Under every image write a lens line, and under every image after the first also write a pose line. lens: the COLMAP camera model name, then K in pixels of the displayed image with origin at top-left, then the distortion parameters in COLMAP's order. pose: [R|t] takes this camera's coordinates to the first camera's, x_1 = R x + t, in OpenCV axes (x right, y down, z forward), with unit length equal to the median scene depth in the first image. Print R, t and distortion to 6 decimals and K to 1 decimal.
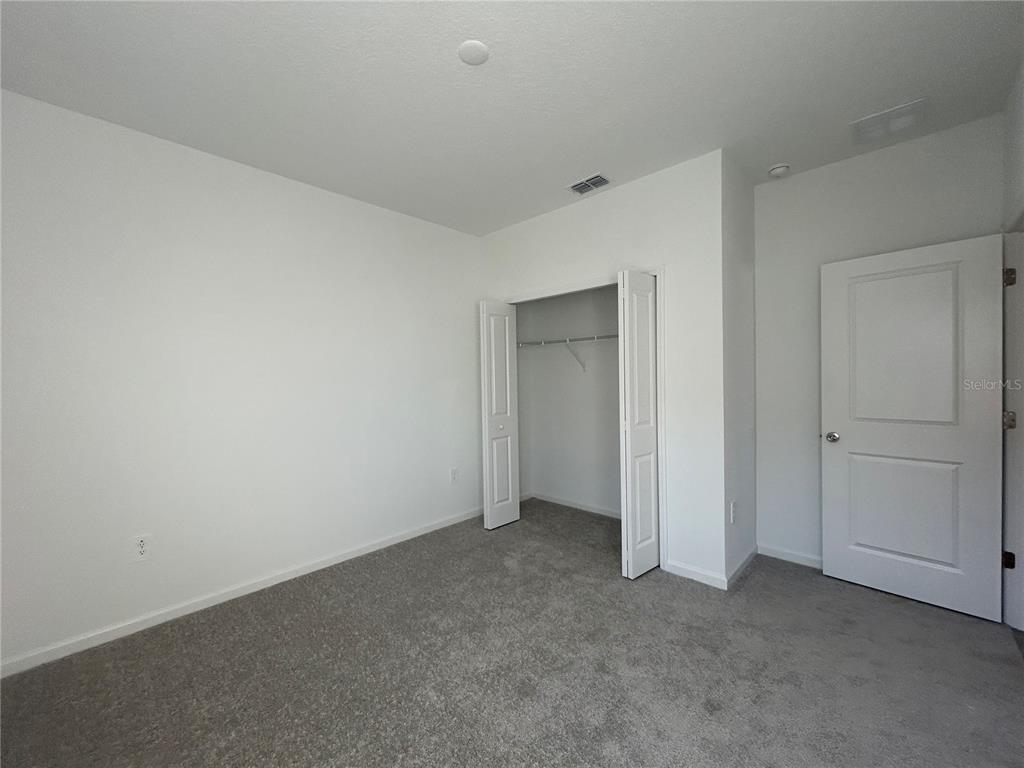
lens RADIAL K [[412.8, 0, 510.3], [0, 412.8, 386.8], [0, 0, 1]] dist [-0.001528, 0.001856]
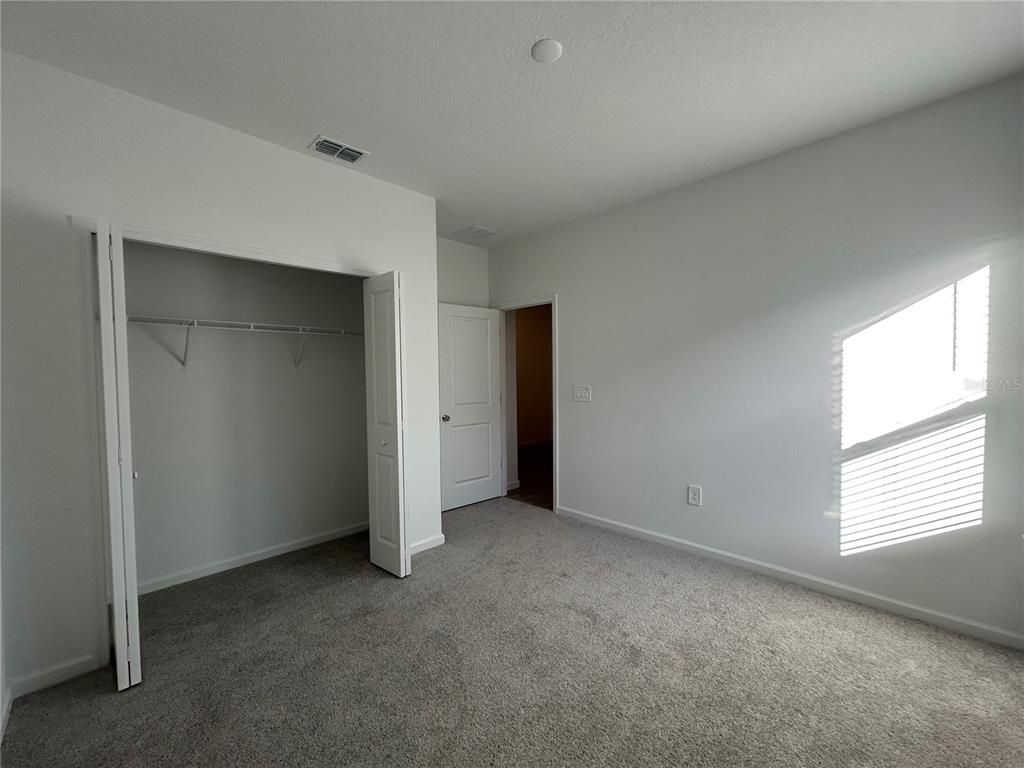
lens RADIAL K [[412.8, 0, 508.3], [0, 412.8, 387.1], [0, 0, 1]] dist [-0.001528, 0.001856]
pose [[0.032897, -0.011291, 0.999395, -0.620875], [0.042292, 0.999056, 0.009895, 0.003244], [-0.998564, 0.041940, 0.033344, 0.610767]]
